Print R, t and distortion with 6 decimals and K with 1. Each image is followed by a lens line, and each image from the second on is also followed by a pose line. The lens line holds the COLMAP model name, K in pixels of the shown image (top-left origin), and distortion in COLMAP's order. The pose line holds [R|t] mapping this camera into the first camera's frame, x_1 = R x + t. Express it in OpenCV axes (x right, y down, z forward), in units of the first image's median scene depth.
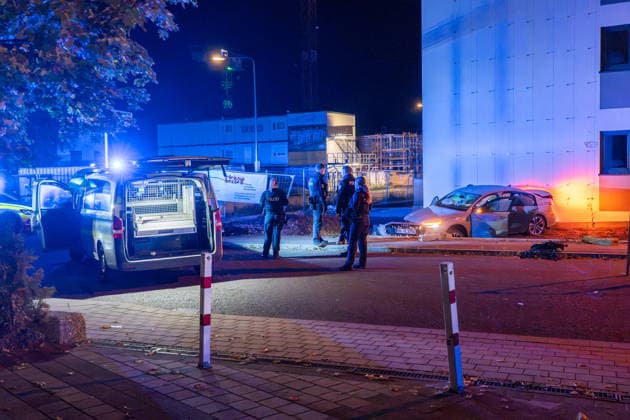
lens RADIAL K [[656.6, 0, 315.0], [0, 656.6, 210.0], [0, 0, 1]] dist [0.016278, 0.007063]
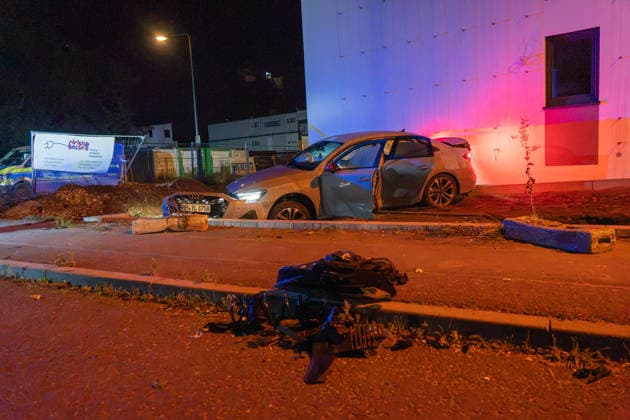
lens RADIAL K [[428.0, 0, 315.0], [0, 428.0, 210.0], [0, 0, 1]] dist [-0.025568, 0.000607]
pose [[0.996160, -0.022612, -0.084580, 0.241842], [0.027463, 0.998018, 0.056629, 0.014308], [0.083132, -0.058734, 0.994806, 0.566027]]
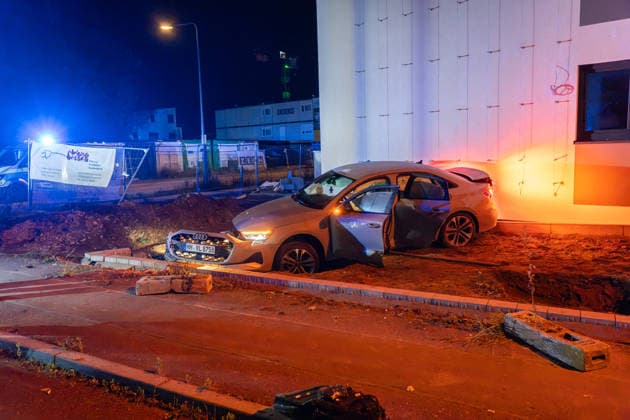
lens RADIAL K [[471.7, 0, 315.0], [0, 471.7, 210.0], [0, 0, 1]] dist [-0.008325, -0.001645]
pose [[0.993066, 0.004341, -0.117481, 0.248909], [0.004305, 0.997305, 0.073239, -0.025038], [0.117482, -0.073237, 0.990371, 0.549927]]
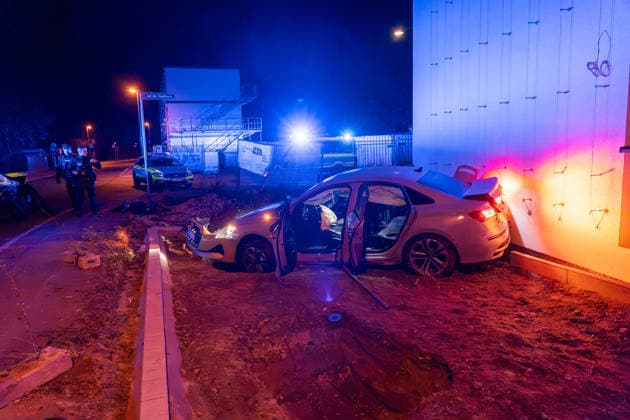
lens RADIAL K [[428.0, 0, 315.0], [0, 428.0, 210.0], [0, 0, 1]] dist [-0.025568, 0.000607]
pose [[0.676320, 0.105472, -0.729018, 0.484803], [-0.021487, 0.992099, 0.123600, -0.044890], [0.736294, -0.067929, 0.673243, 0.704360]]
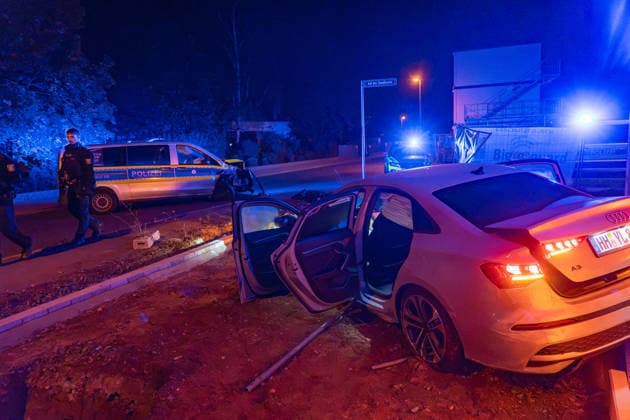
lens RADIAL K [[428.0, 0, 315.0], [0, 428.0, 210.0], [0, 0, 1]] dist [-0.025568, 0.000607]
pose [[-0.000380, 0.163720, -0.986507, 0.481373], [-0.015841, 0.986382, 0.163705, -0.049206], [0.999874, 0.015689, 0.002219, 0.919053]]
